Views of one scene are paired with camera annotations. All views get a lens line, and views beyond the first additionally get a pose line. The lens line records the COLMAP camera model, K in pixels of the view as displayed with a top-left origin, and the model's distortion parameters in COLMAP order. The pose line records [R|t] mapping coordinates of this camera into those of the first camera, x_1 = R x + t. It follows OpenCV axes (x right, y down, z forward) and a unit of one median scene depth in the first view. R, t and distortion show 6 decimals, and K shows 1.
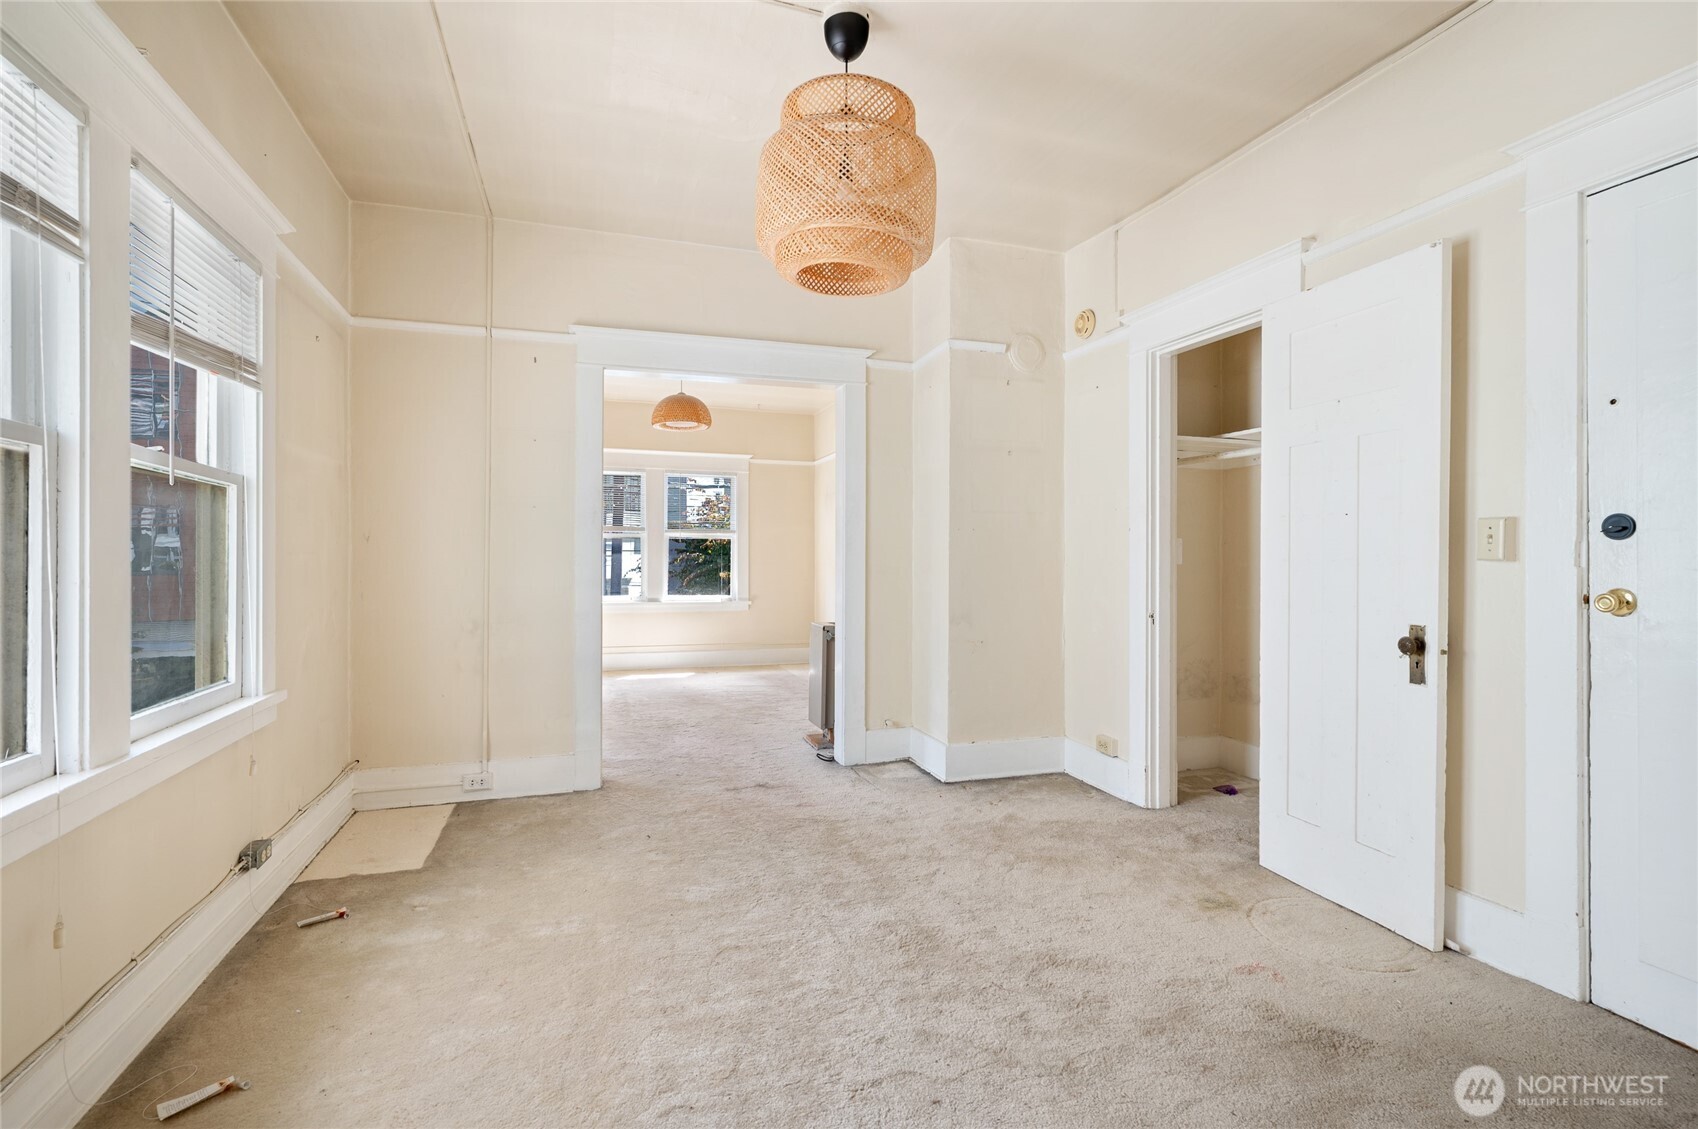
lens RADIAL K [[792.8, 0, 849.0], [0, 792.8, 564.5], [0, 0, 1]] dist [-0.001519, -0.000464]
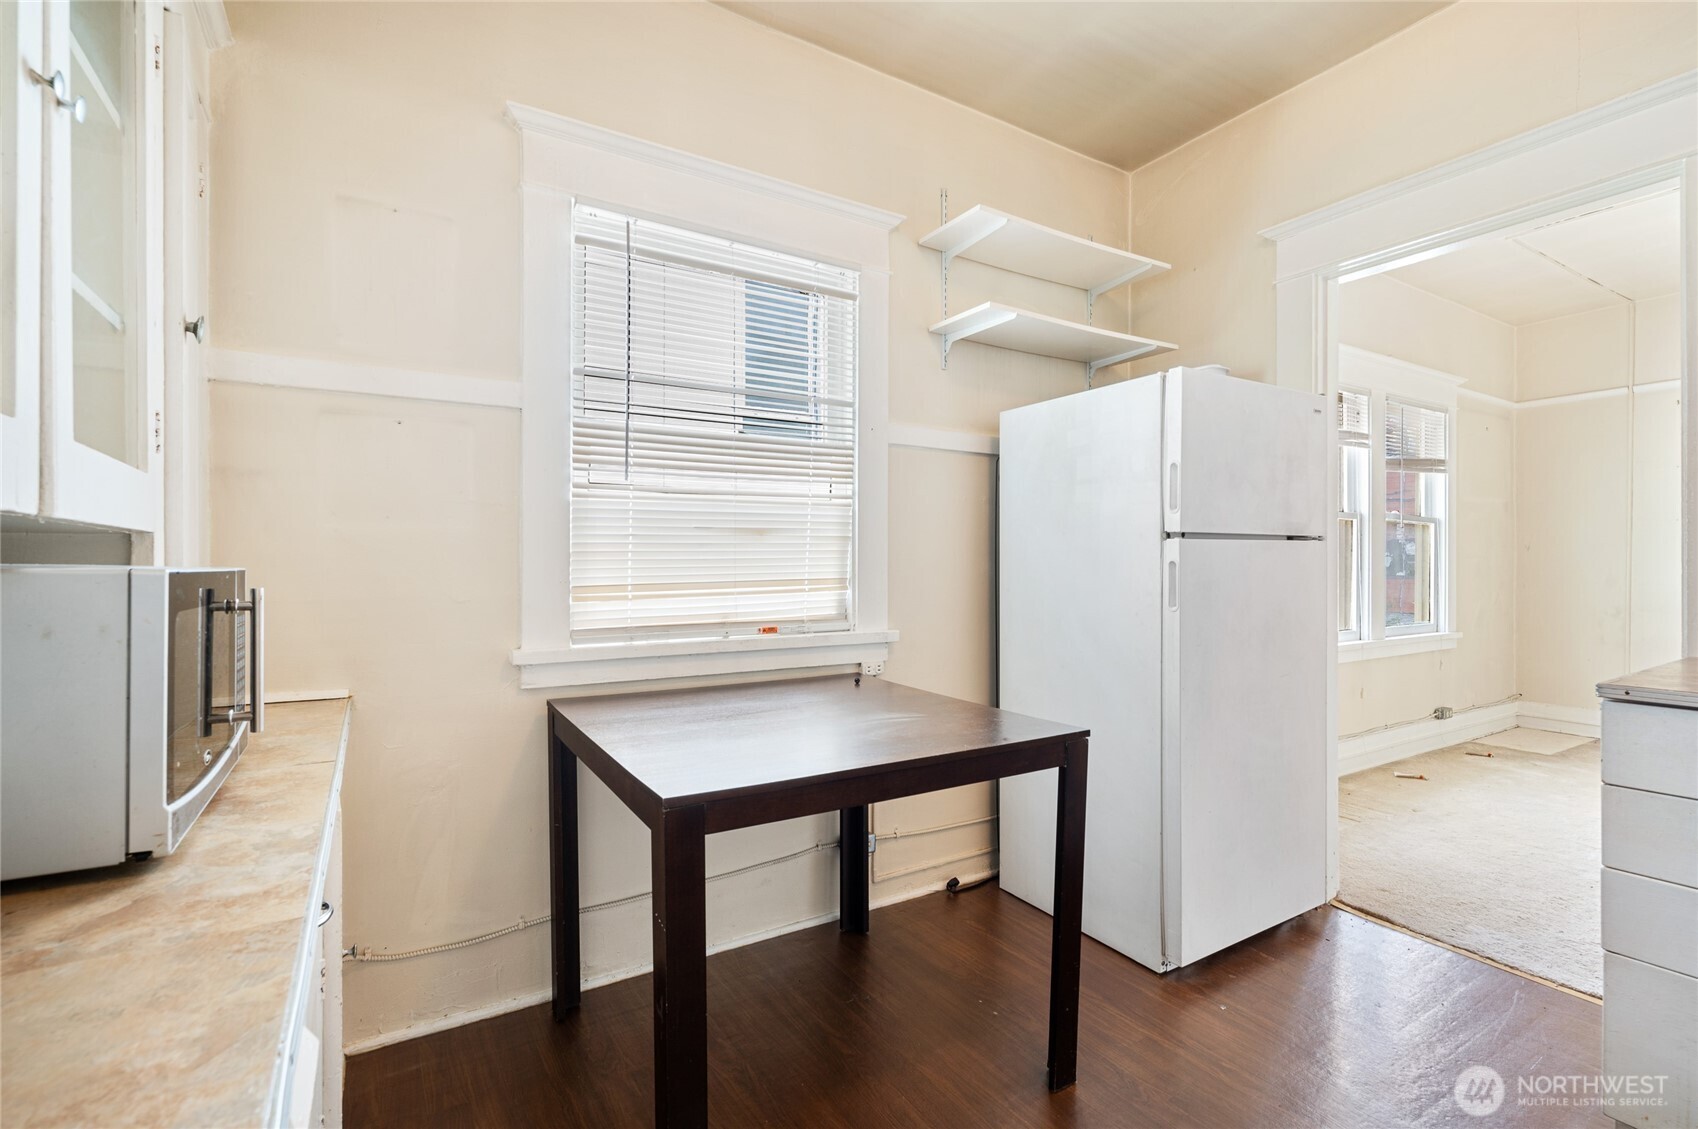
lens RADIAL K [[768.2, 0, 849.8], [0, 768.2, 555.9], [0, 0, 1]] dist [-0.000259, -0.000315]
pose [[0.223149, -0.007492, -0.974756, 0.770346], [-0.008941, 0.999913, -0.009732, 0.012373], [0.974743, 0.010887, 0.223062, -0.850476]]
